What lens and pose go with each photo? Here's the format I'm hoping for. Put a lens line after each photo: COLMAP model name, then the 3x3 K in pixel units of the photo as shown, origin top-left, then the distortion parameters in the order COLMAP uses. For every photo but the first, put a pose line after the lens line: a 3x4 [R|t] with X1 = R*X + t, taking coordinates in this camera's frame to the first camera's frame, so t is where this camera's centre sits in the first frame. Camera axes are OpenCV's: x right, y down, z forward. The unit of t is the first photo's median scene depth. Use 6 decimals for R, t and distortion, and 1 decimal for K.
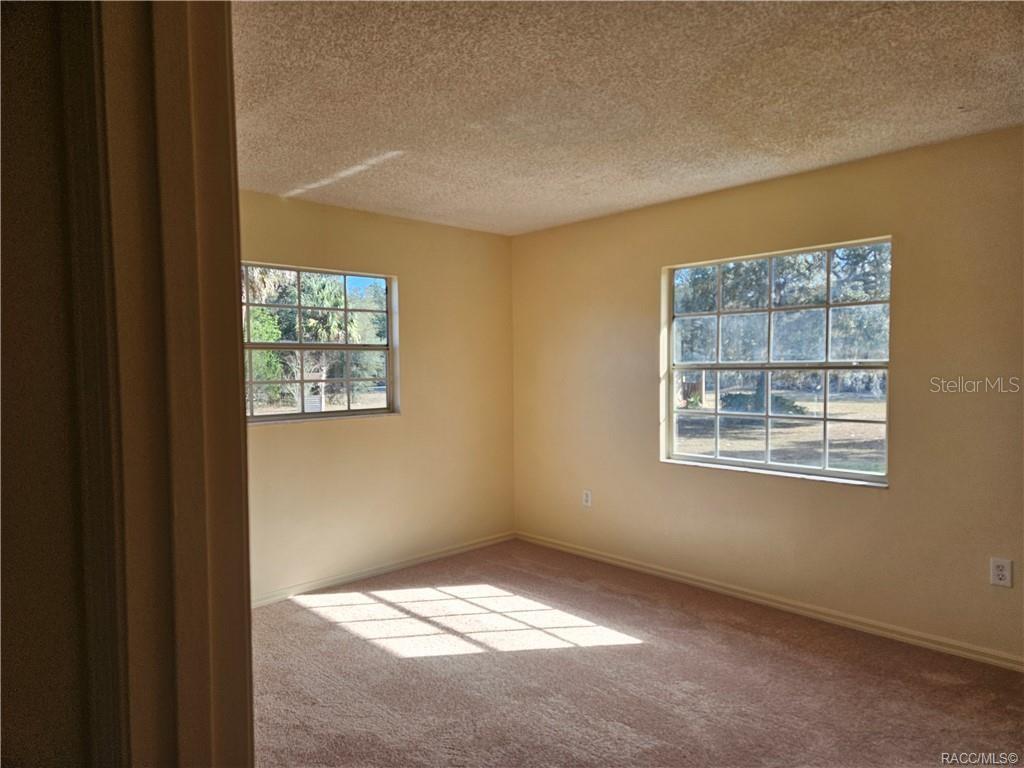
lens RADIAL K [[671.1, 0, 511.7], [0, 671.1, 401.5], [0, 0, 1]] dist [0.038597, 0.000478]
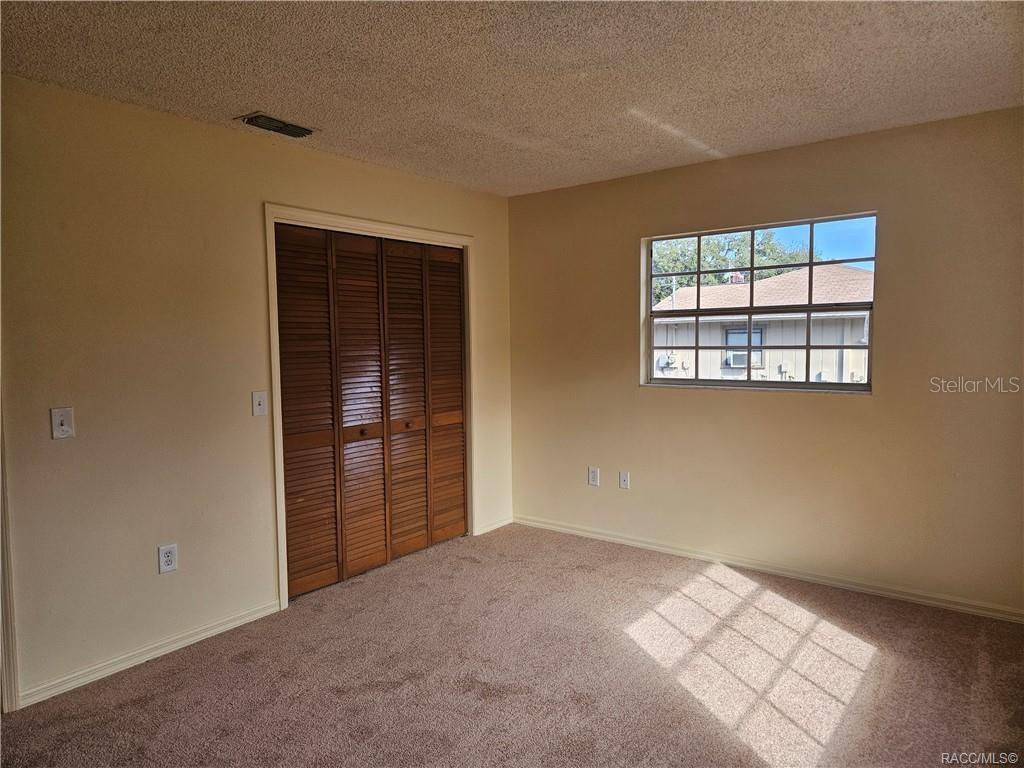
lens RADIAL K [[692.3, 0, 512.0], [0, 692.3, 384.0], [0, 0, 1]] dist [0.054959, -0.001065]
pose [[0.160697, 0.078093, -0.983910, 0.677604], [-0.044385, 0.996428, 0.071838, -0.038252], [0.986005, 0.032127, 0.163589, 0.570032]]
